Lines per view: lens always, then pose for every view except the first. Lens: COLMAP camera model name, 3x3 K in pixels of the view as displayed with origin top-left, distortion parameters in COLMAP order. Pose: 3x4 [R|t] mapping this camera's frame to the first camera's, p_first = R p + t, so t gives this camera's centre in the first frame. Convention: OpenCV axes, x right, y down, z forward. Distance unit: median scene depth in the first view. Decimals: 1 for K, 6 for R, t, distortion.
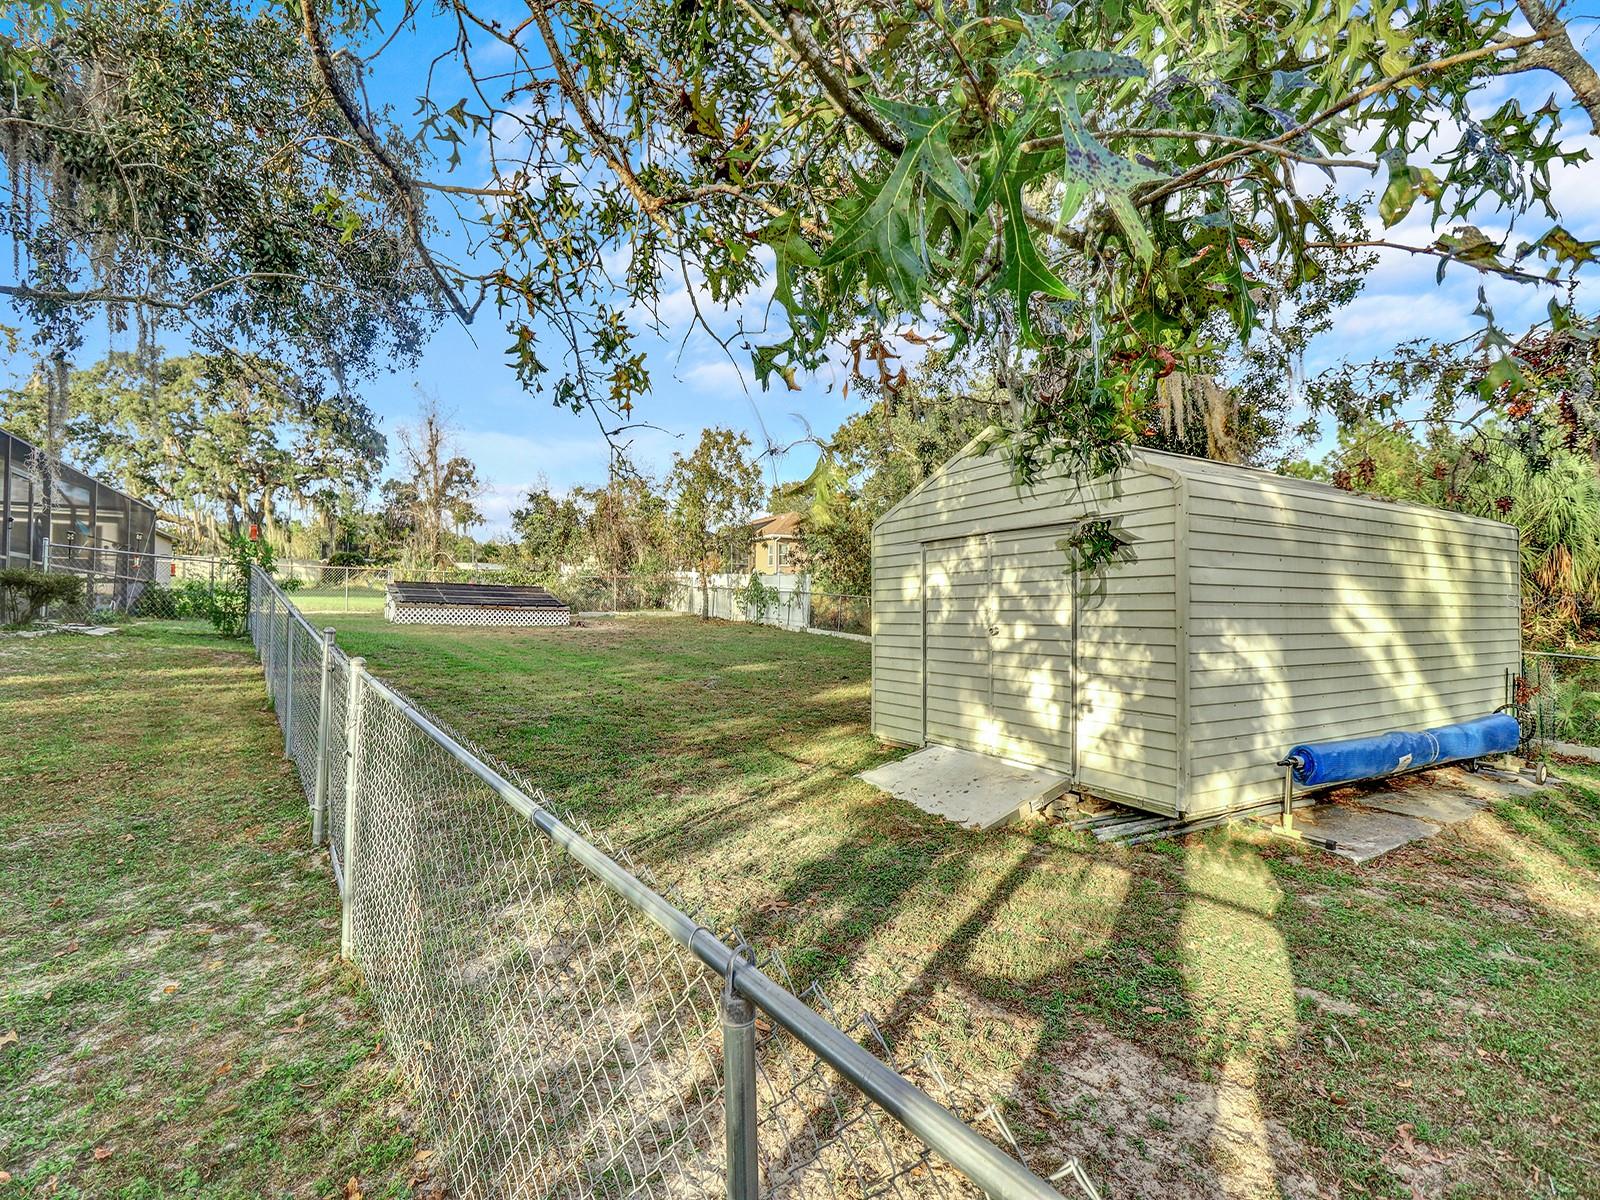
lens RADIAL K [[735.2, 0, 793.1], [0, 735.2, 604.0], [0, 0, 1]] dist [0.001014, -0.013424]
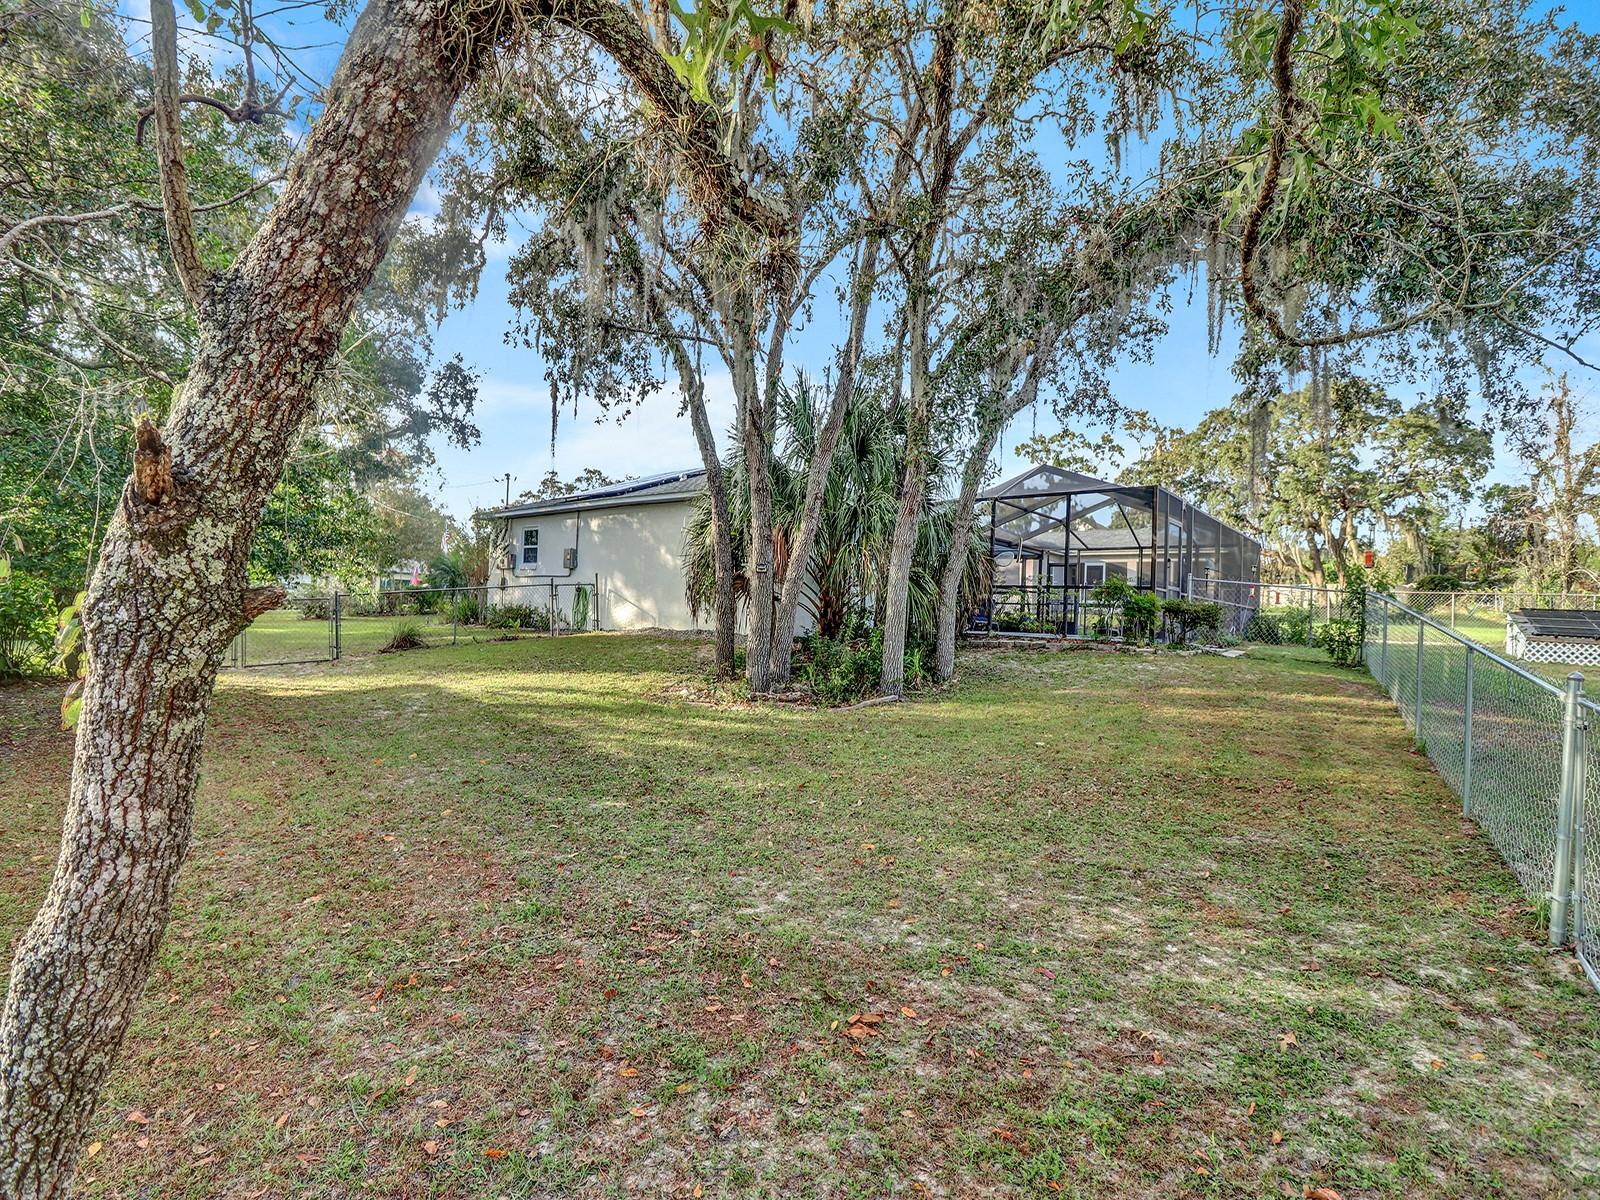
lens RADIAL K [[745.4, 0, 795.9], [0, 745.4, 596.8], [0, 0, 1]] dist [0.004001, -0.014550]
pose [[0.317543, -0.015194, -0.948122, -0.019358], [-0.028196, 0.999278, -0.025457, -0.000645], [0.947825, 0.034817, 0.316885, -0.005998]]
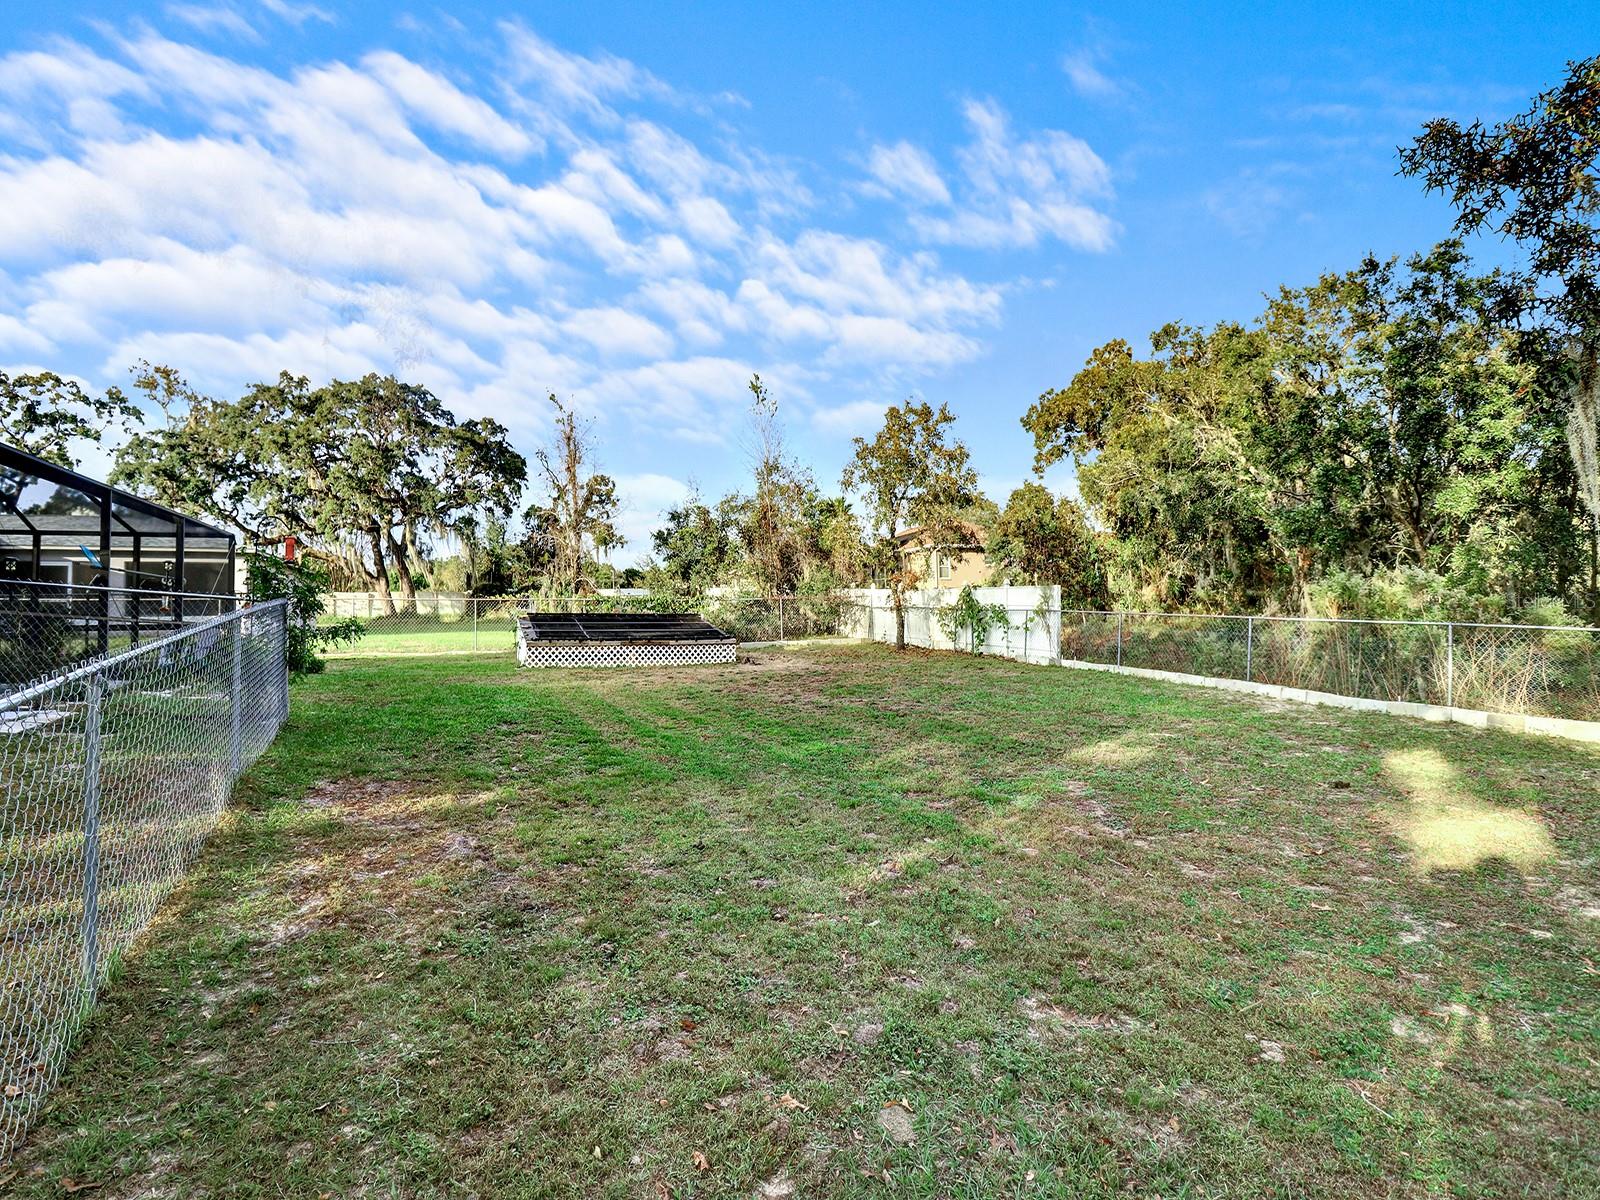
lens RADIAL K [[745.4, 0, 795.9], [0, 745.4, 596.8], [0, 0, 1]] dist [0.004001, -0.014550]
pose [[0.984849, -0.036549, -0.169520, -0.075070], [0.030871, 0.998875, -0.036007, -0.007346], [0.170645, 0.030228, 0.984869, 0.163105]]
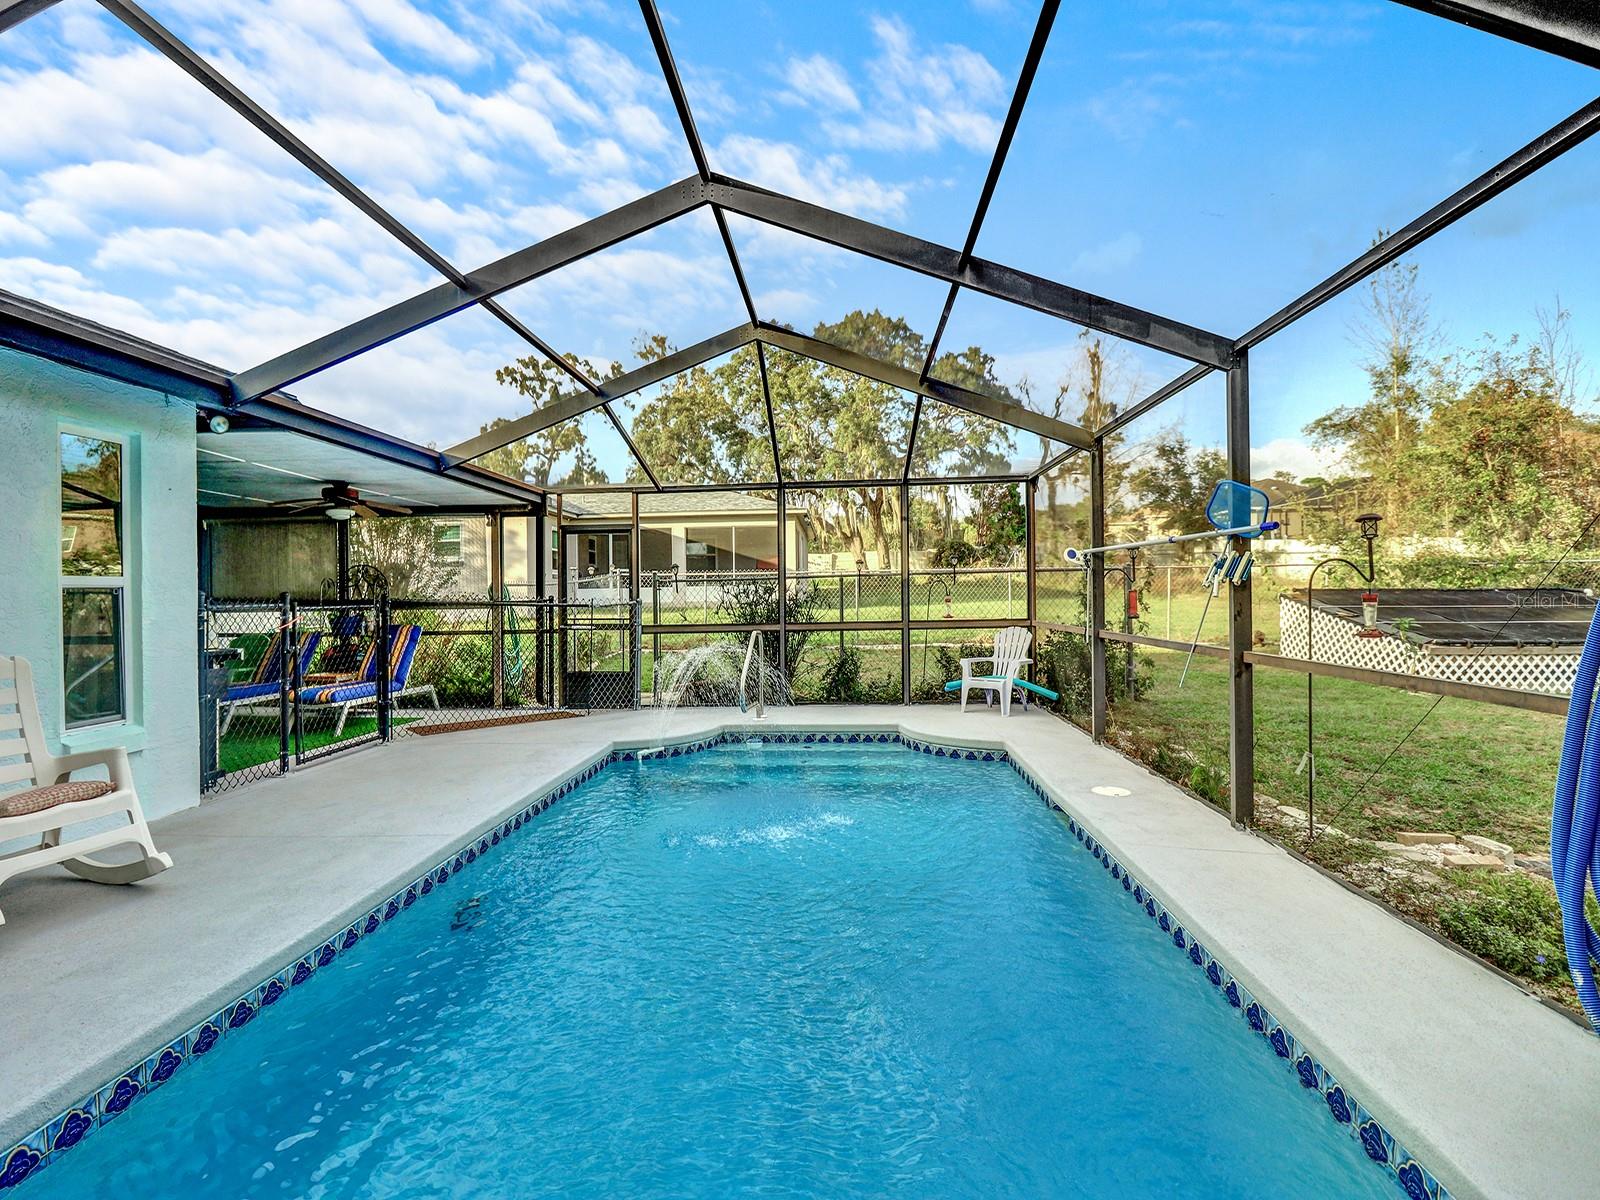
lens RADIAL K [[745.4, 0, 795.9], [0, 745.4, 596.8], [0, 0, 1]] dist [0.004001, -0.014550]
pose [[0.822756, -0.015197, -0.568191, -0.371304], [0.027685, 0.999527, 0.013355, -0.030851], [0.567720, -0.026718, 0.822788, 0.255400]]
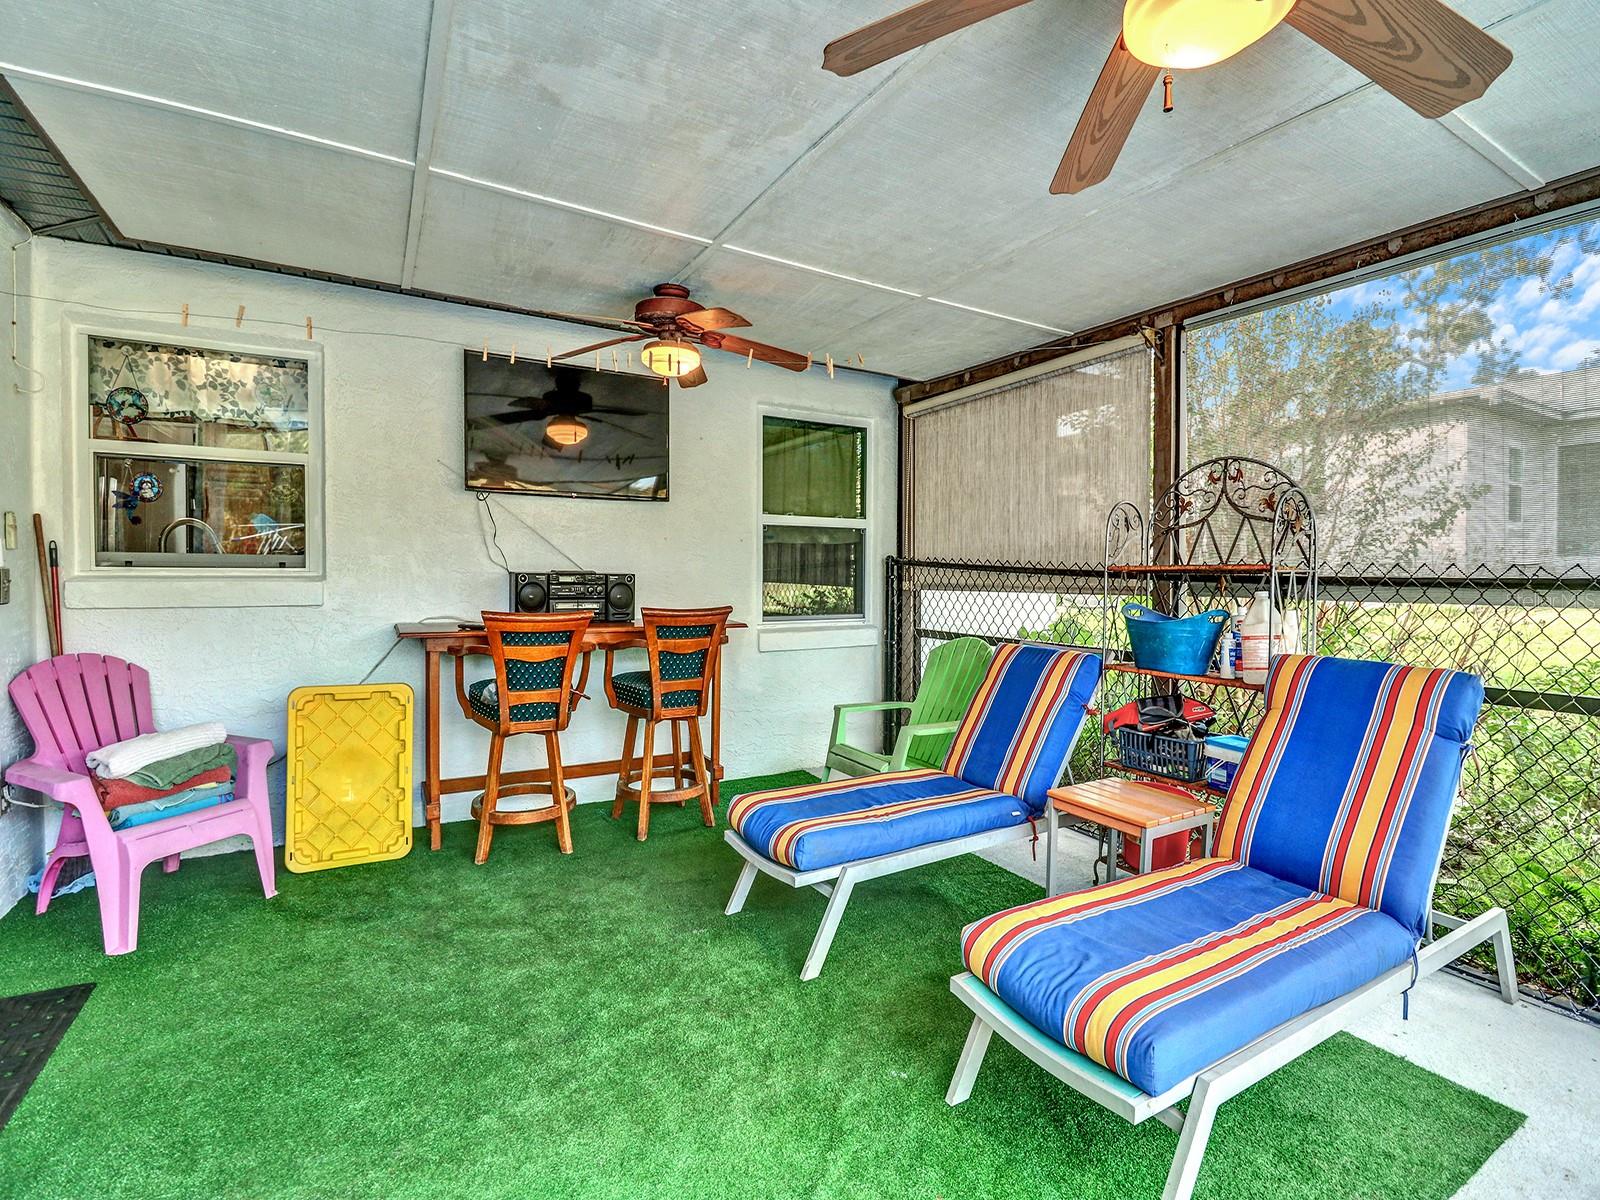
lens RADIAL K [[745.4, 0, 795.9], [0, 745.4, 596.8], [0, 0, 1]] dist [0.004001, -0.014550]
pose [[-0.003696, 0.033260, -0.999440, -0.571156], [0.008847, 0.999409, 0.033226, -0.030206], [0.999954, -0.008719, -0.003988, 0.340445]]
